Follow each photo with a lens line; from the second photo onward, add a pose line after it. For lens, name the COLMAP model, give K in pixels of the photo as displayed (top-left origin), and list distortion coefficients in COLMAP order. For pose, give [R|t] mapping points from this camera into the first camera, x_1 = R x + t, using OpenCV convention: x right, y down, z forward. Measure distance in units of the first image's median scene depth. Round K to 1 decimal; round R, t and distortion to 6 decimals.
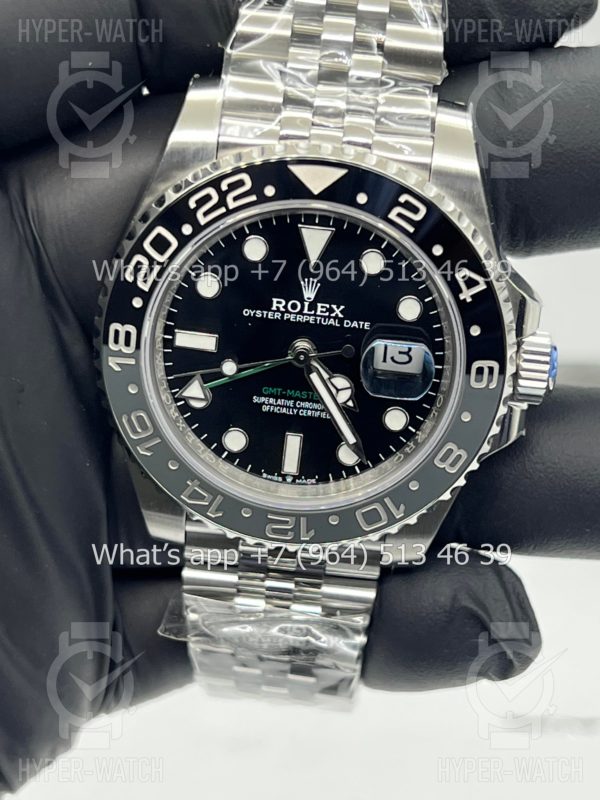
lens RADIAL K [[1879.3, 0, 288.3], [0, 1879.3, 400.3], [0, 0, 1]] dist [0.075880, 0.344838]
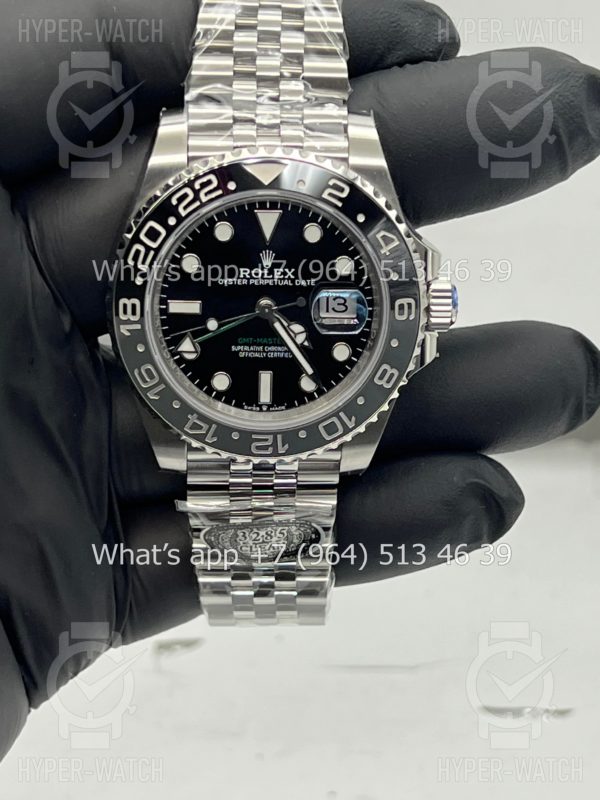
lens RADIAL K [[1879.3, 0, 288.3], [0, 1879.3, 400.3], [0, 0, 1]] dist [0.075880, 0.344838]
pose [[0.992311, -0.101121, 0.071365, -0.078098], [0.105736, 0.992322, -0.064155, 0.125560], [-0.064330, 0.071208, 0.995385, -0.309979]]
